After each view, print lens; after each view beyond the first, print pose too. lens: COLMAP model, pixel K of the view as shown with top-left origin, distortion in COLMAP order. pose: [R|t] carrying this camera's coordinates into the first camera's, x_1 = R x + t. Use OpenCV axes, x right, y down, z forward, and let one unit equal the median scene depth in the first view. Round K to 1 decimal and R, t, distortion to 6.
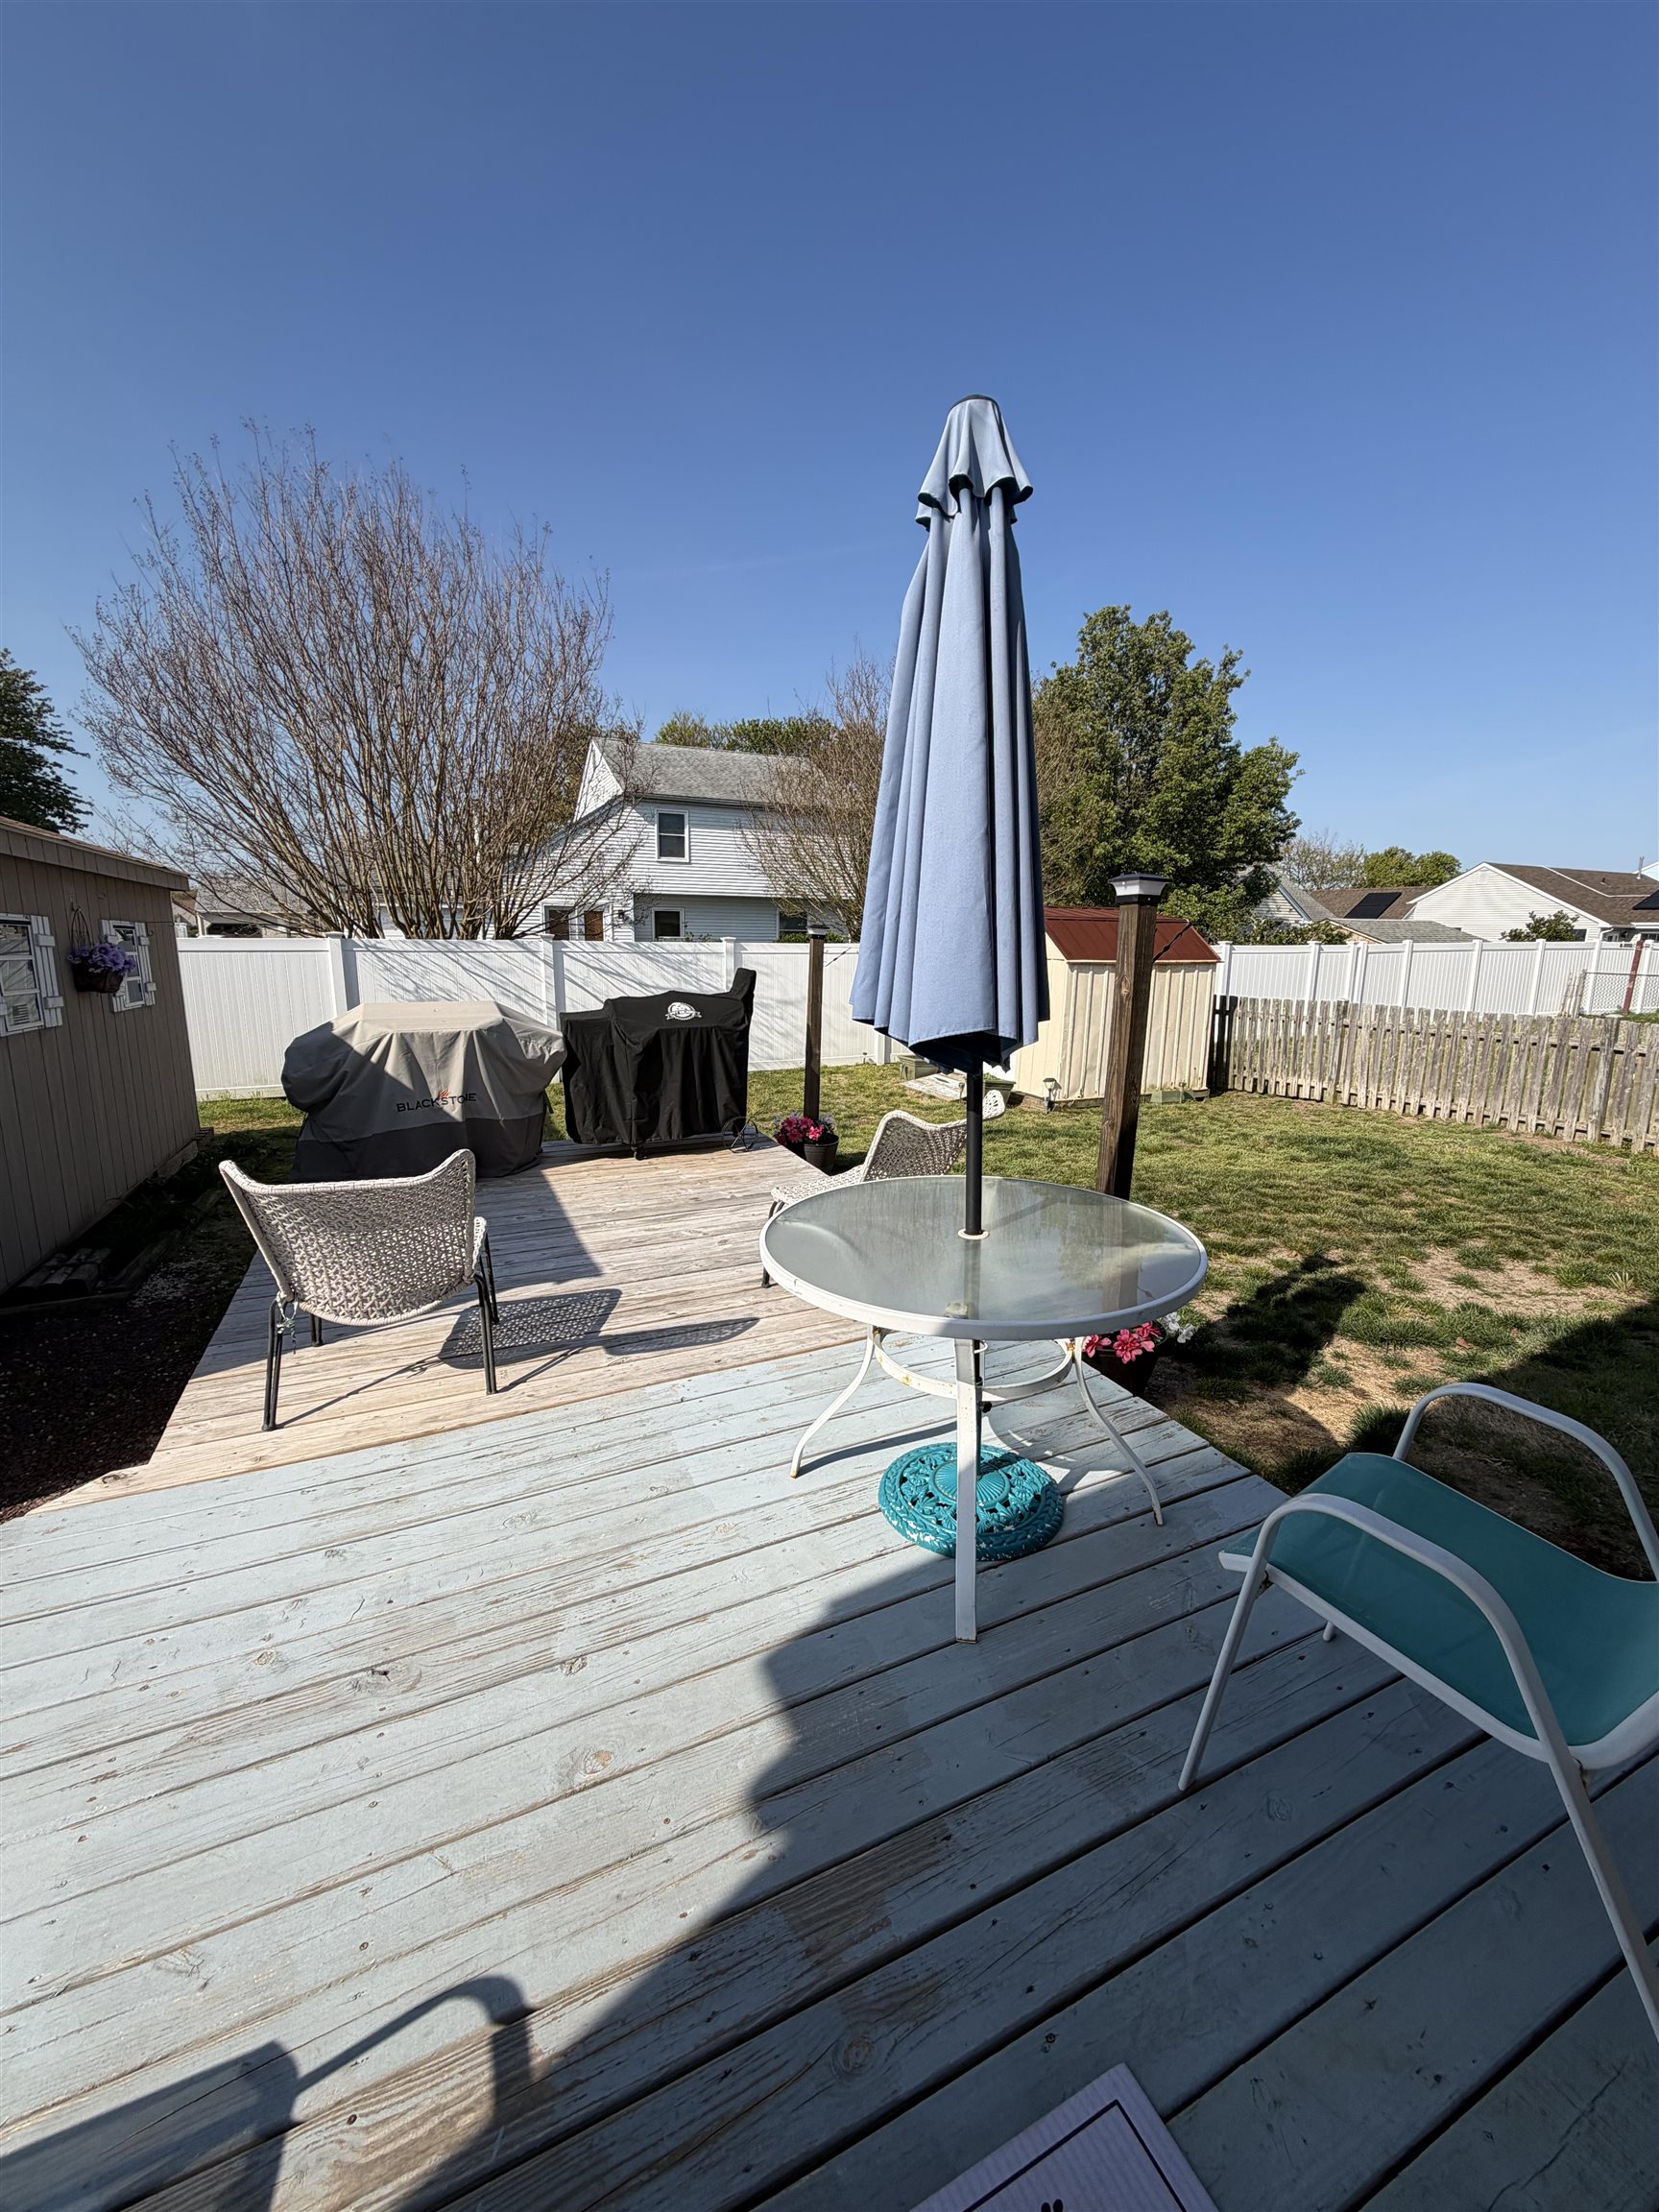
lens RADIAL K [[880.7, 0, 828.0], [0, 880.7, 1099.4], [0, 0, 1]] dist [-0.000116, 0.000504]
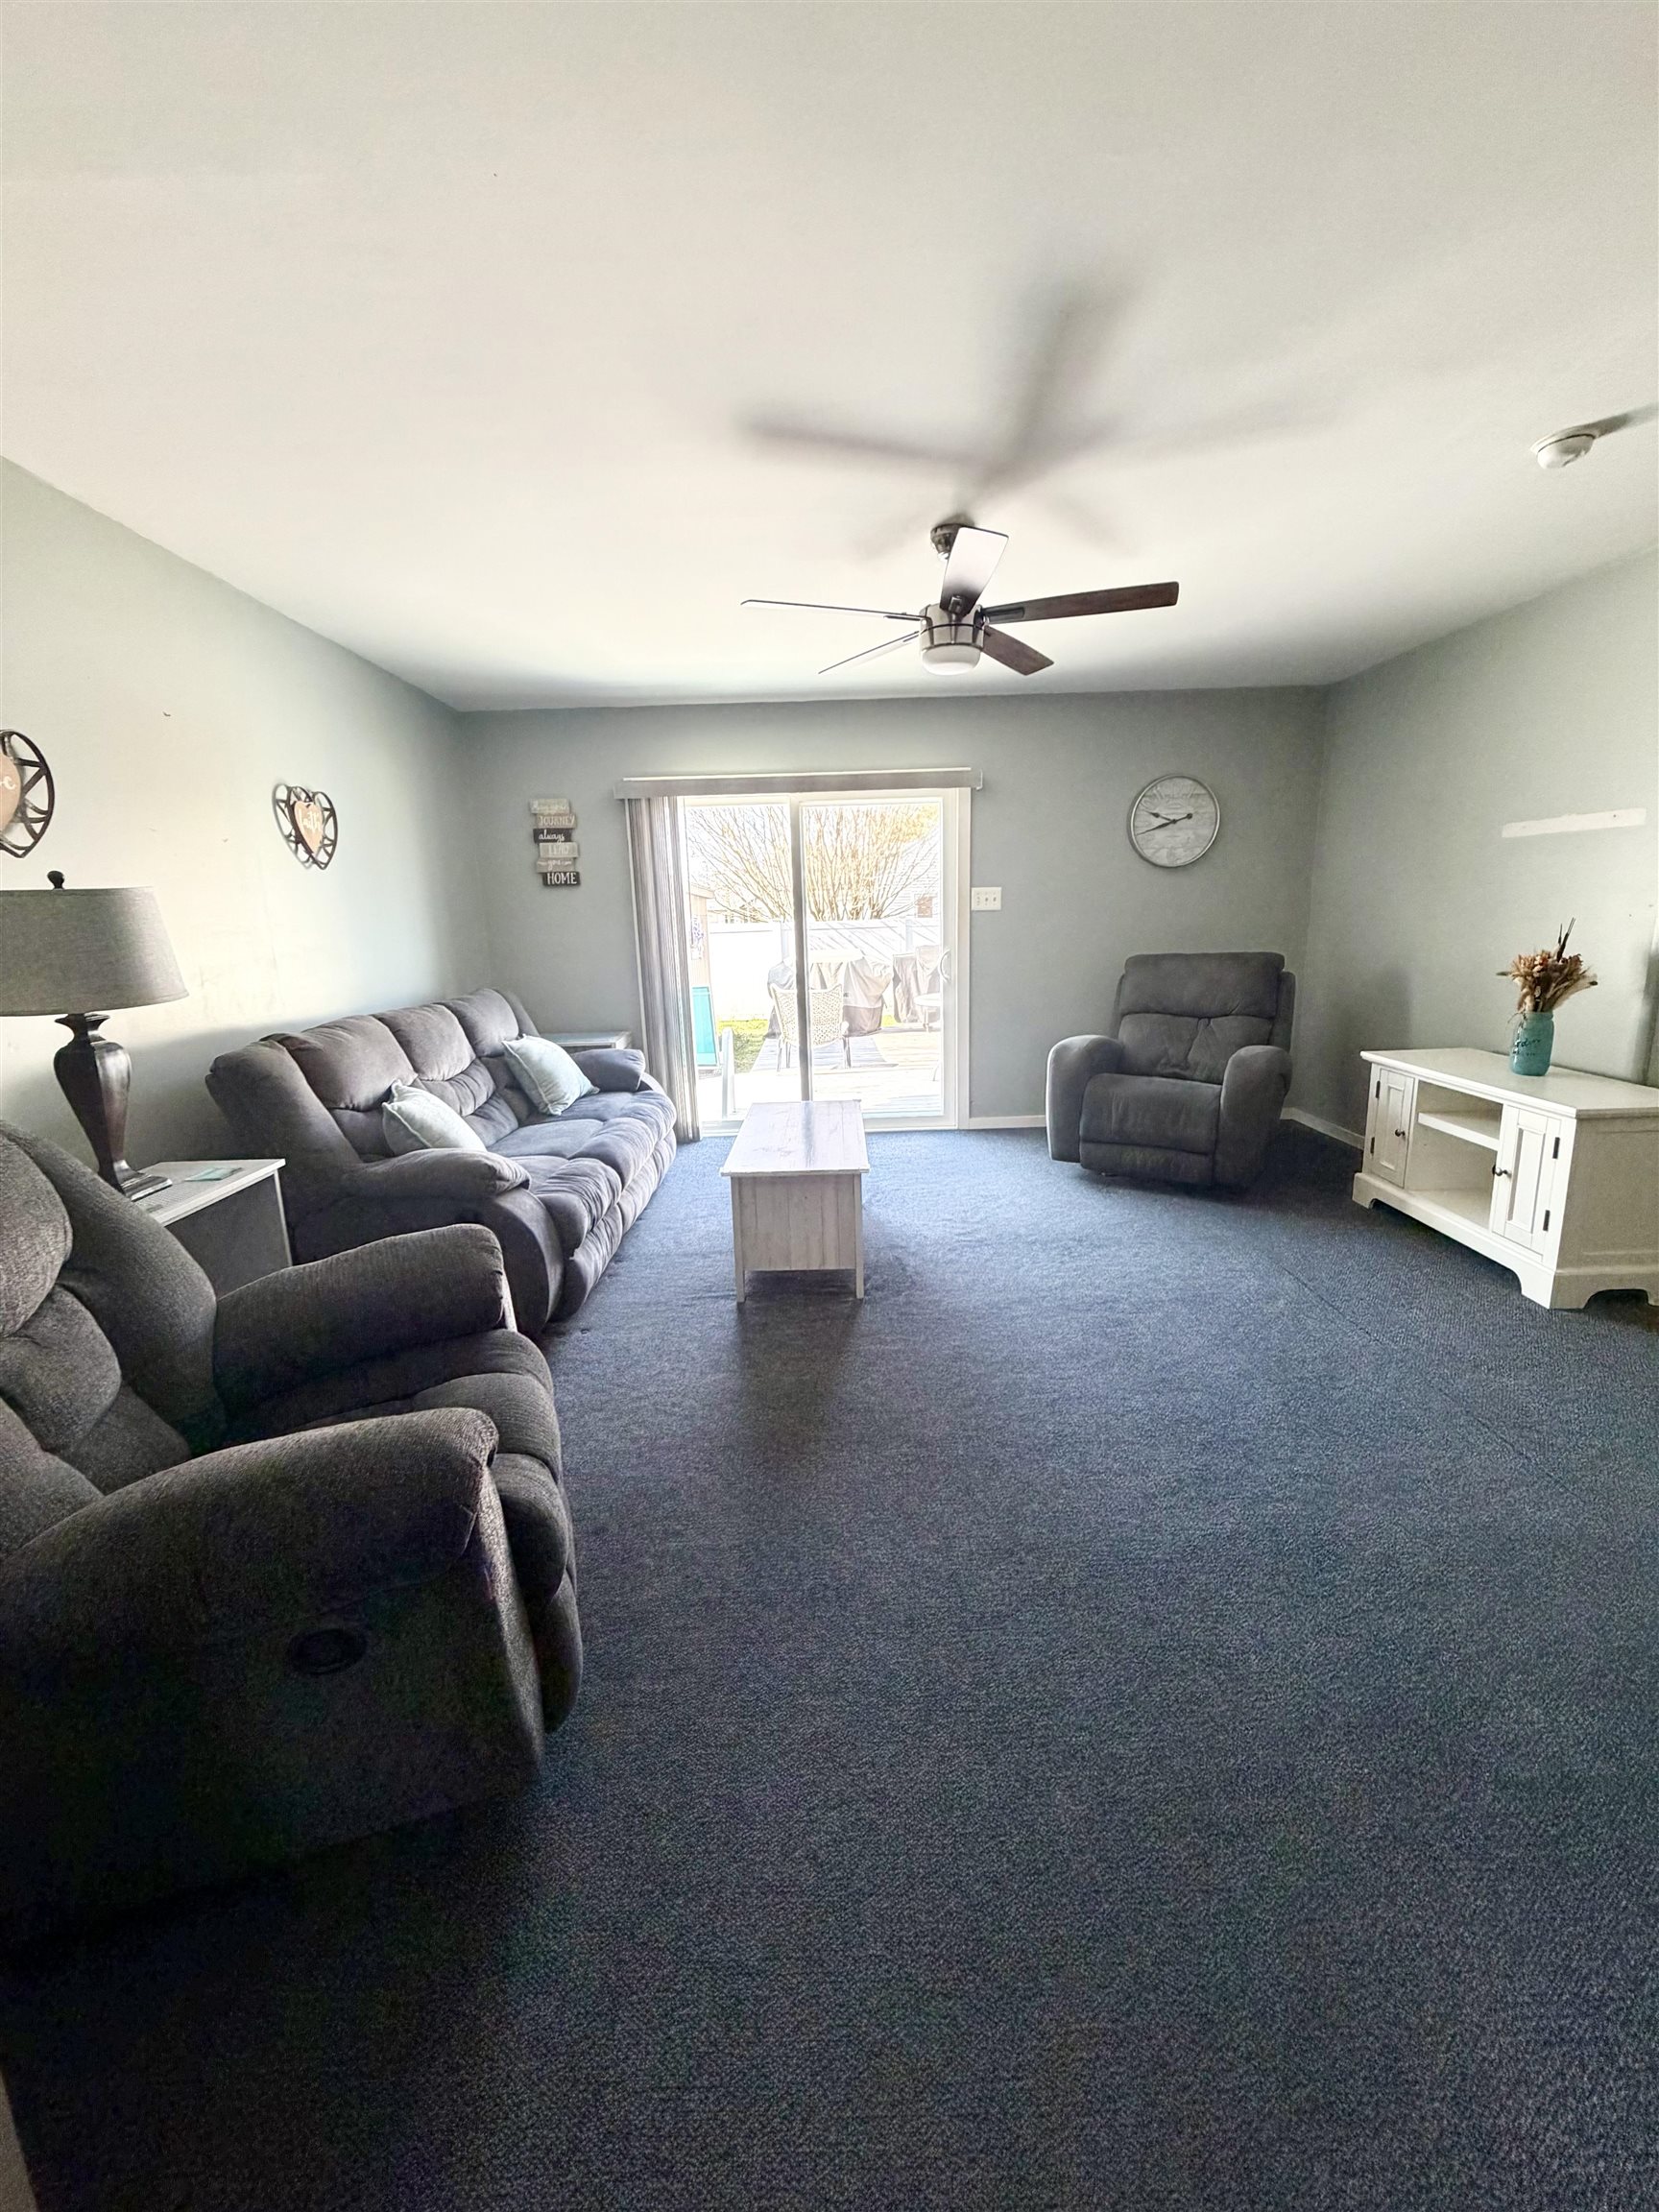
lens RADIAL K [[880.7, 0, 828.0], [0, 880.7, 1099.4], [0, 0, 1]] dist [-0.000116, 0.000504]
pose [[0.911473, 0.043138, -0.409093, 0.640848], [-0.034020, 0.998984, 0.029541, 0.289154], [0.409952, -0.013009, 0.912014, -1.408336]]
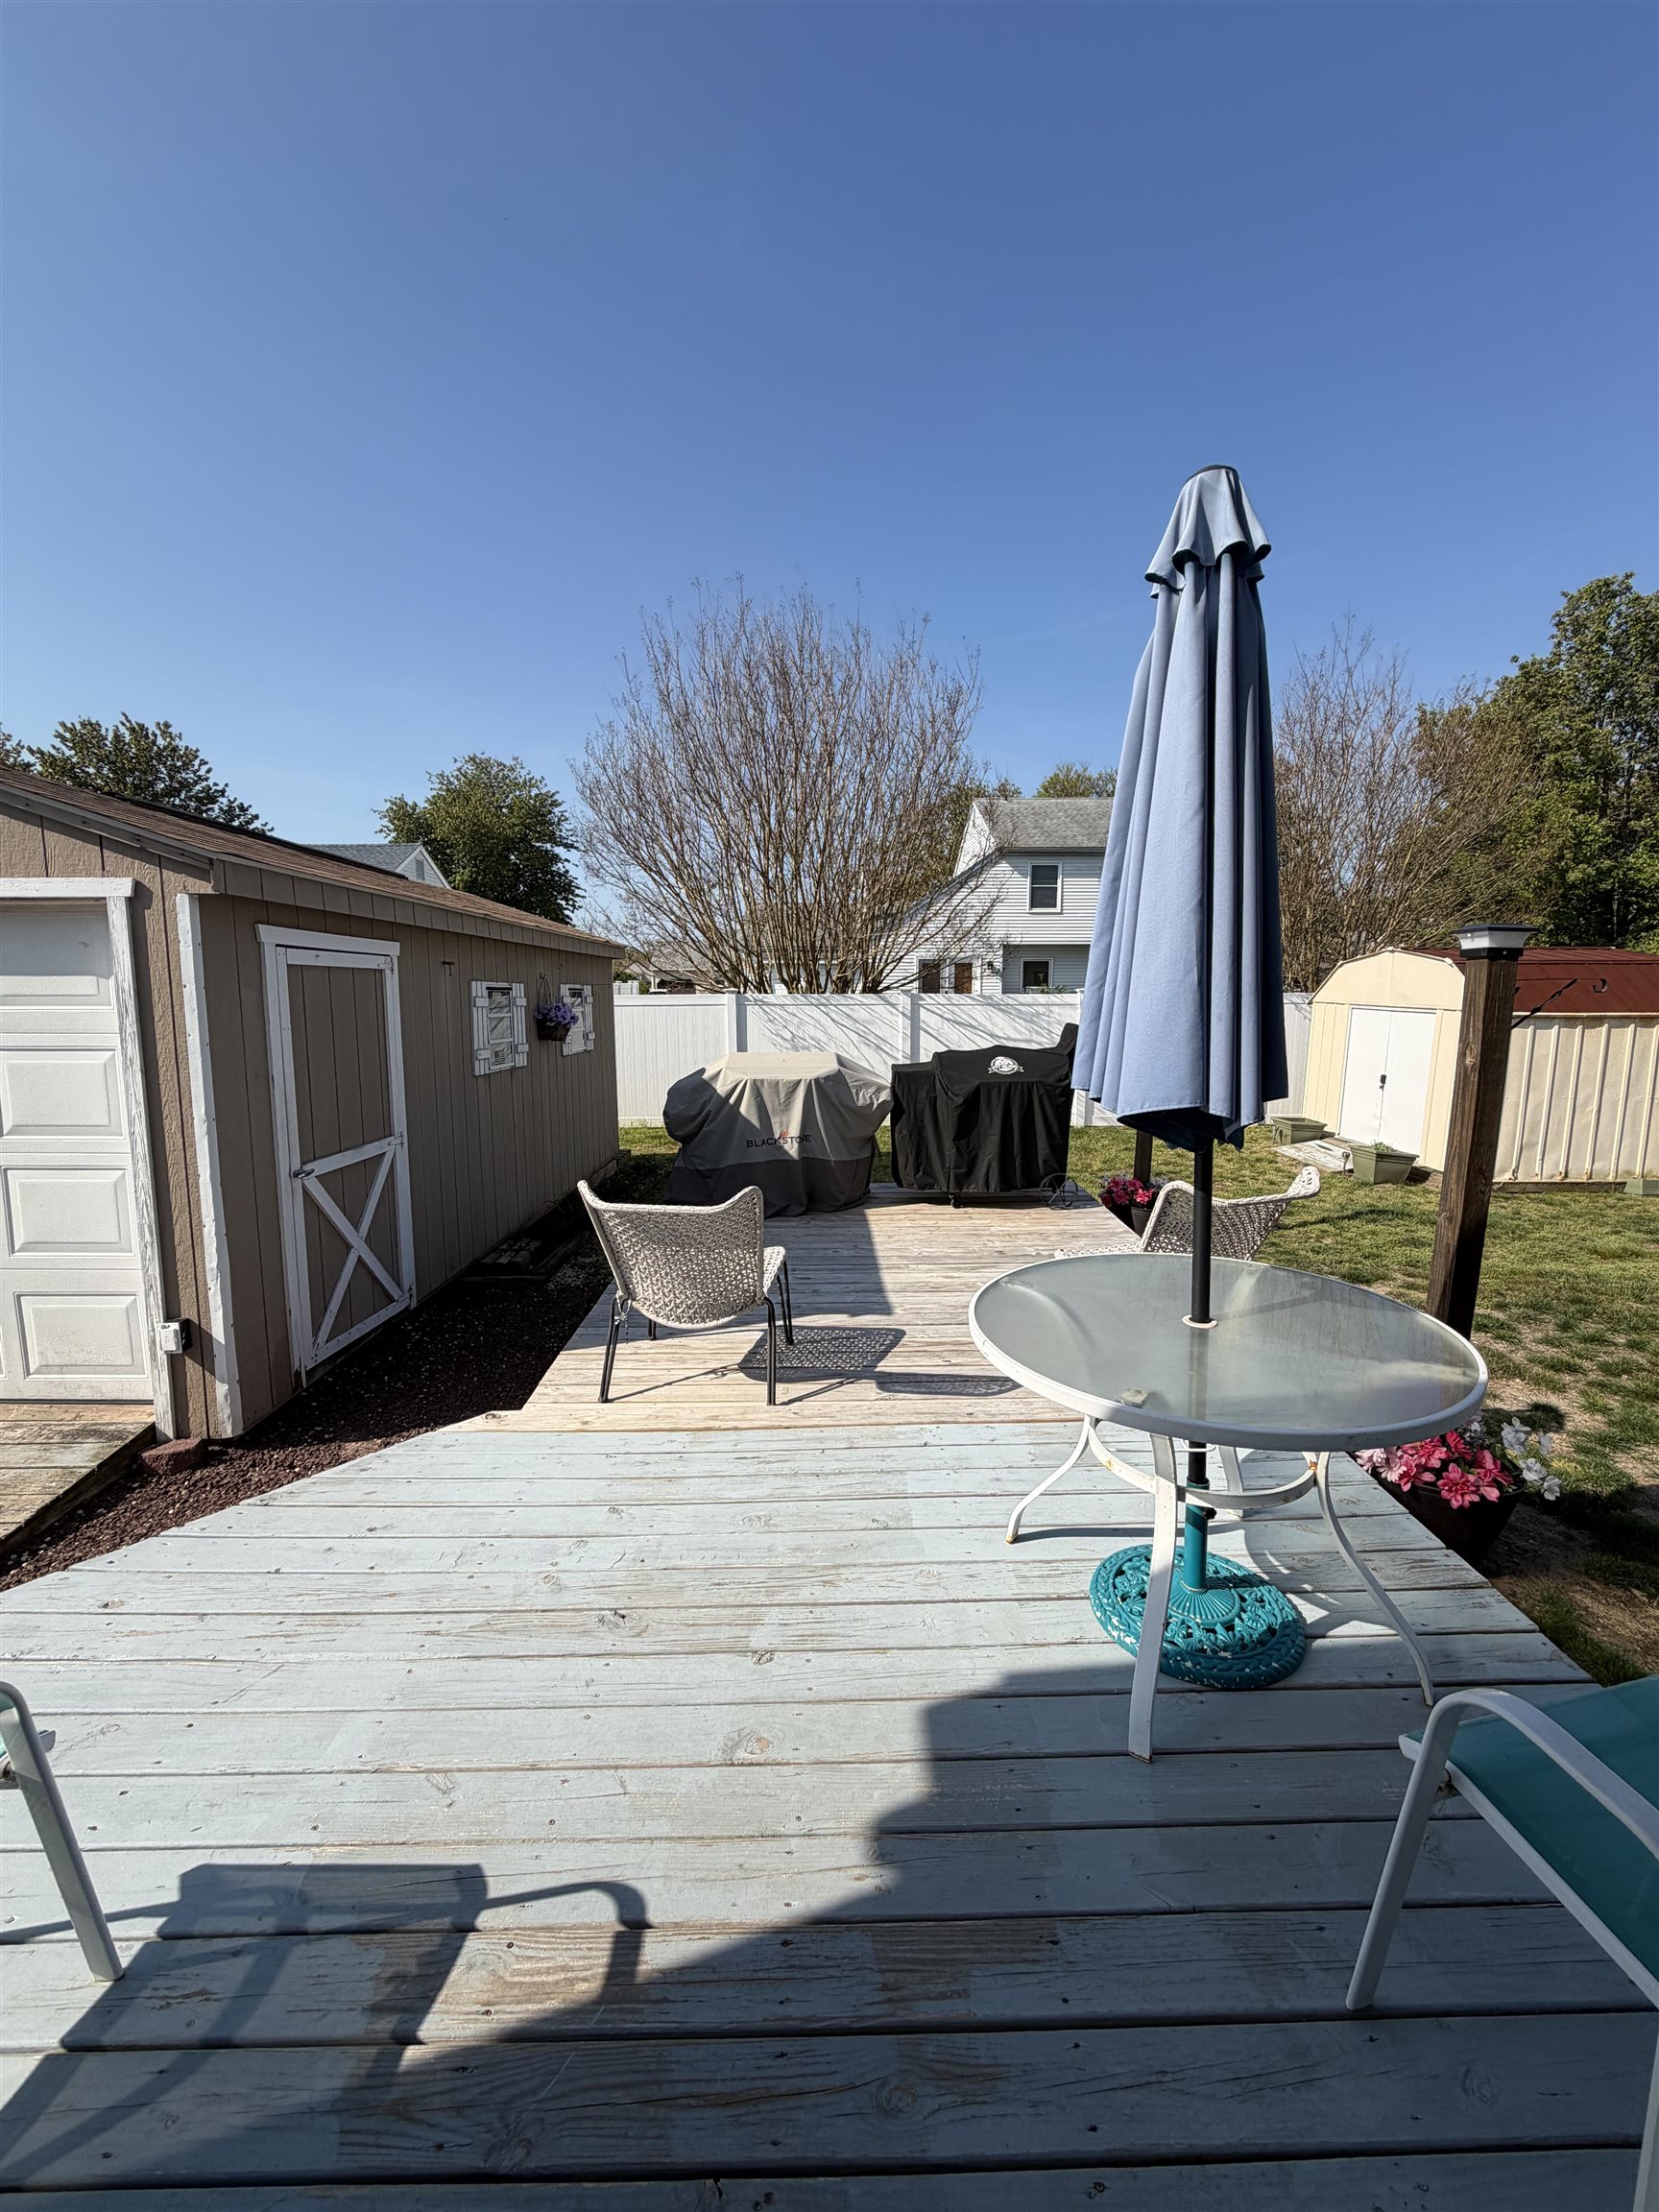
lens RADIAL K [[880.7, 0, 828.0], [0, 880.7, 1099.4], [0, 0, 1]] dist [-0.000116, 0.000504]
pose [[0.912670, 0.039992, -0.406737, 0.113898], [-0.061632, 0.997287, -0.040239, -0.013468], [0.404024, 0.061793, 0.912659, -0.017422]]
